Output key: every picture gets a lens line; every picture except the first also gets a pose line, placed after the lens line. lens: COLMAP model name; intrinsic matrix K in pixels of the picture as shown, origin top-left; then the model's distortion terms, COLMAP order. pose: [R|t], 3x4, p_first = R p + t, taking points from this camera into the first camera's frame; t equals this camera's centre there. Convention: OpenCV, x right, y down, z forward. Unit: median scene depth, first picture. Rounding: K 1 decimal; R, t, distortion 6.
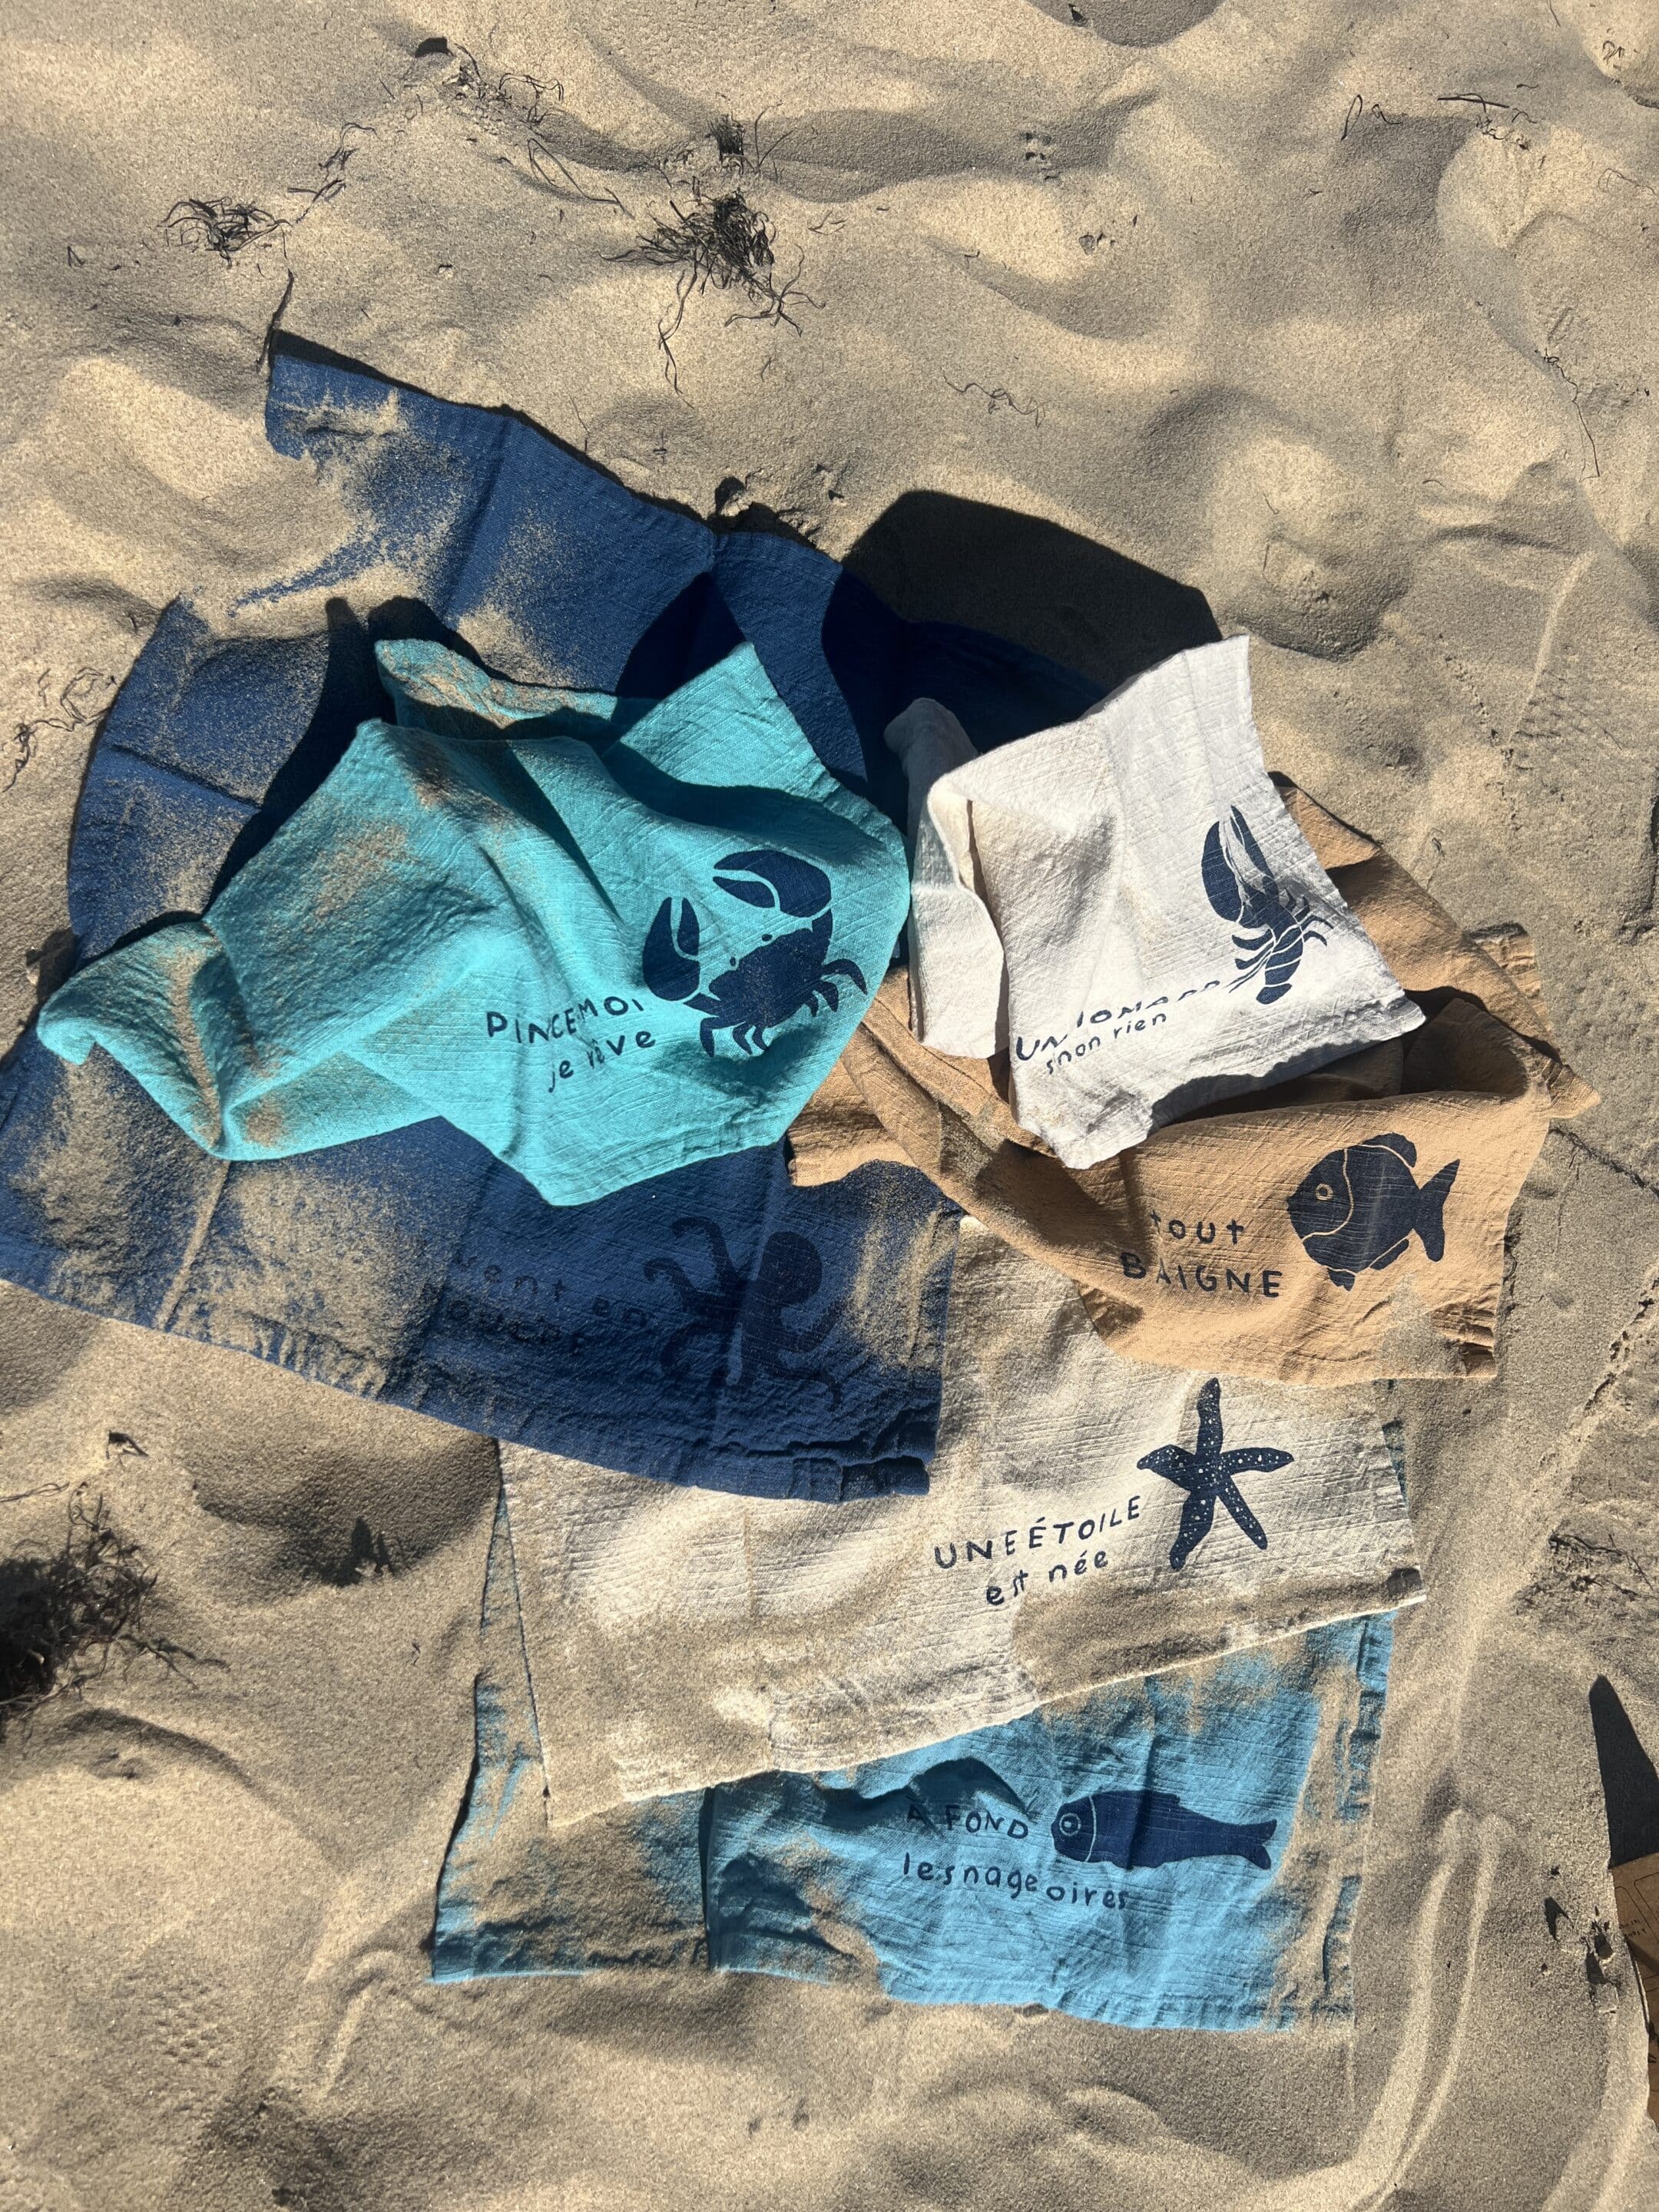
lens RADIAL K [[1560.0, 0, 829.5], [0, 1560.0, 1106.0], [0, 0, 1]] dist [0.043159, -0.071942]
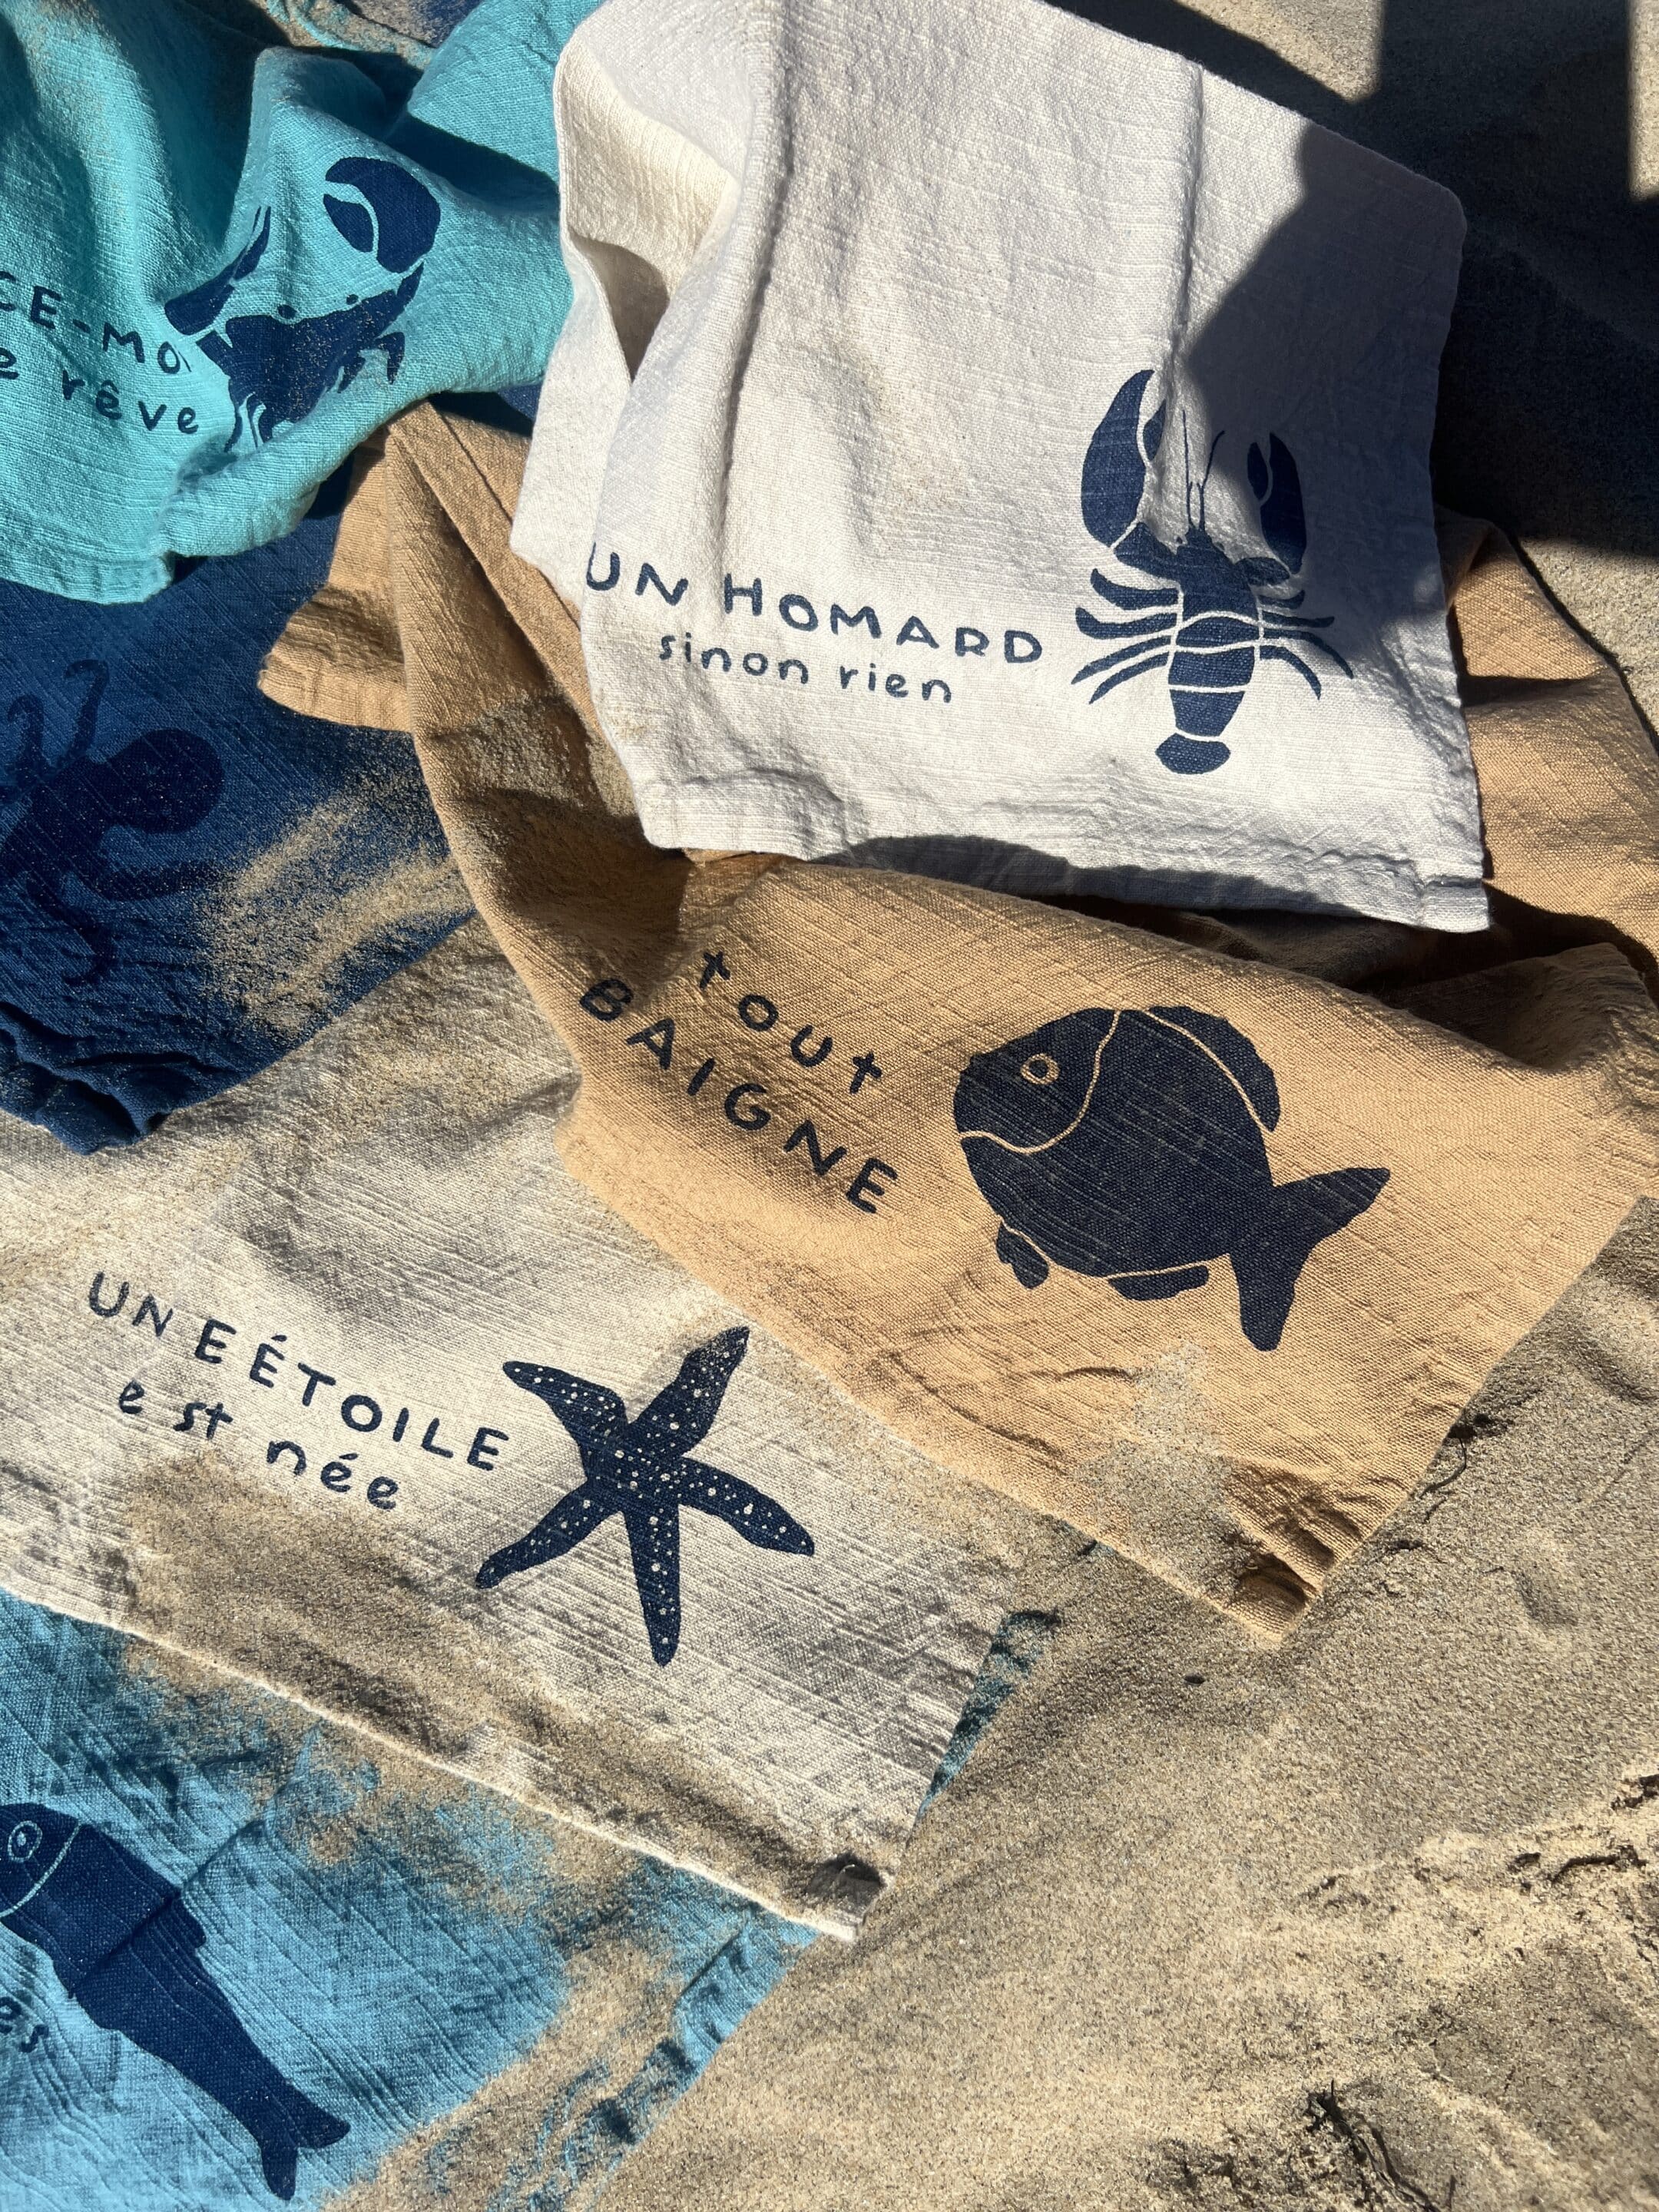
lens RADIAL K [[1626.3, 0, 825.4], [0, 1626.3, 1074.9], [0, 0, 1]] dist [0.054383, -0.095823]
pose [[0.795214, 0.374039, -0.477210, 0.530552], [-0.449409, 0.891938, -0.049784, 0.118254], [0.407020, 0.254052, 0.877378, 0.527588]]
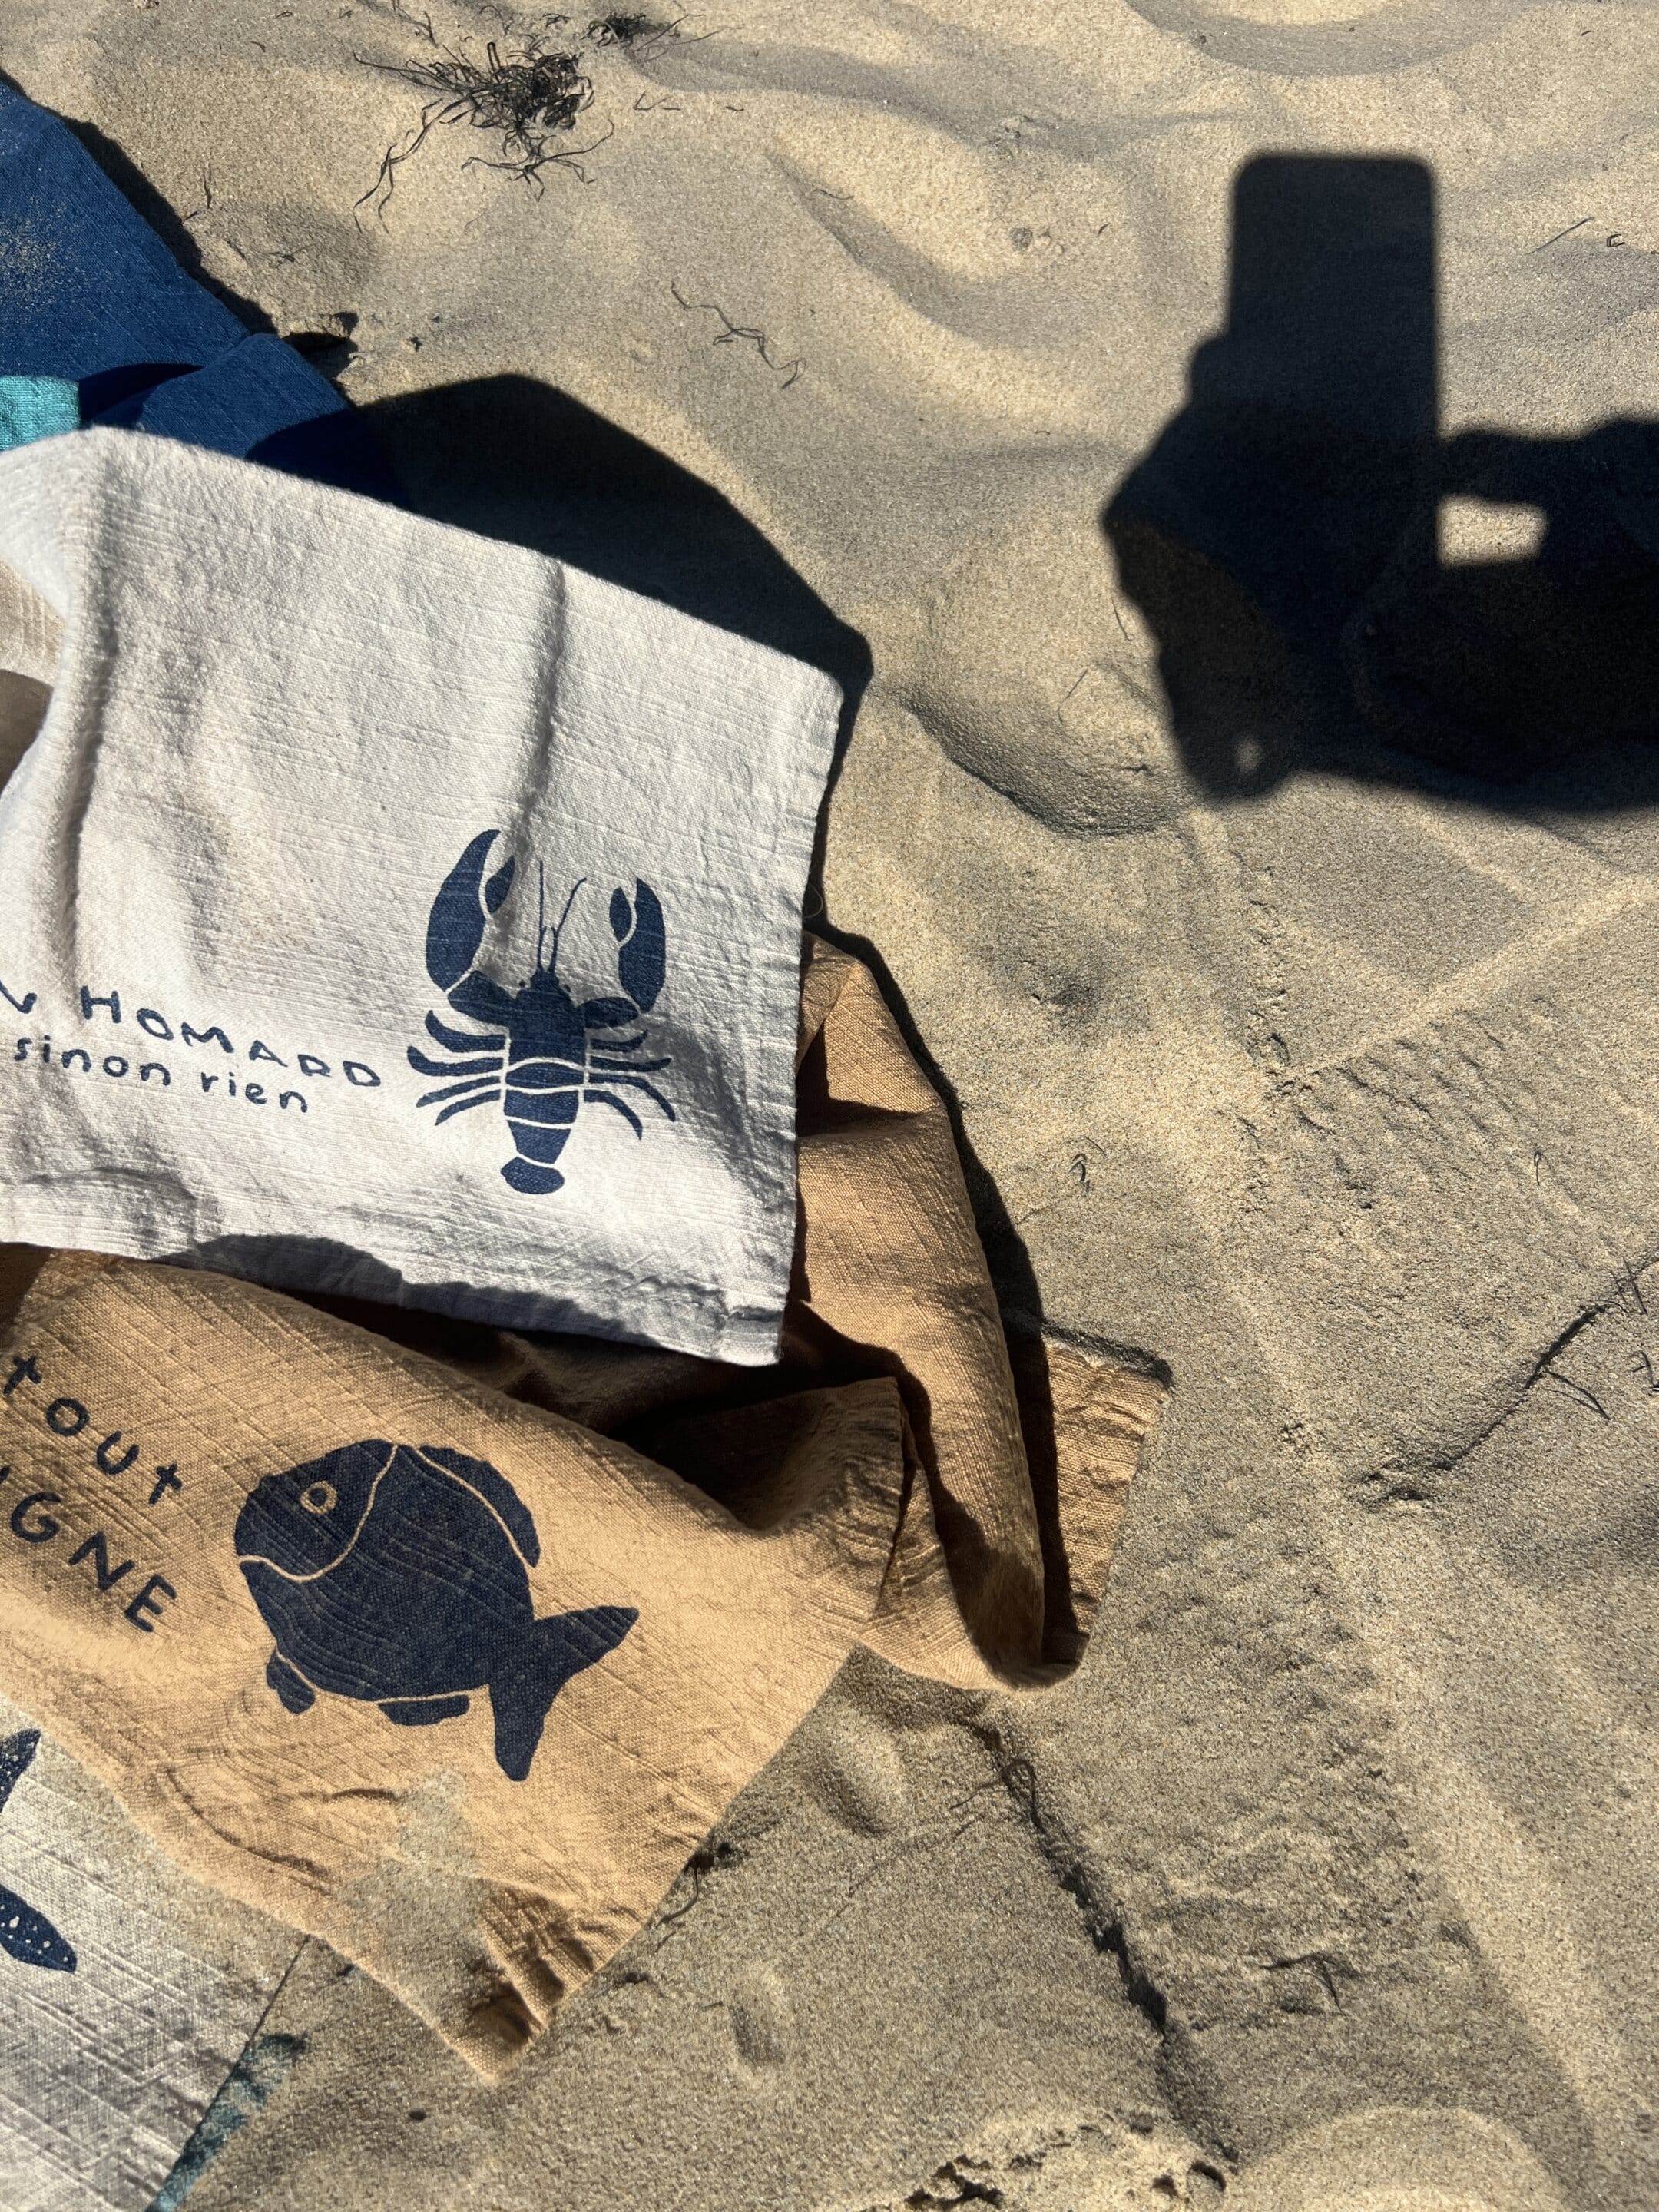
lens RADIAL K [[1605.9, 0, 781.4], [0, 1605.9, 1099.2], [0, 0, 1]] dist [0.043593, -0.062958]
pose [[0.821672, 0.383488, -0.421654, 0.642379], [-0.485387, 0.858590, -0.164994, -0.047415], [0.298755, 0.340236, 0.891619, 0.535638]]
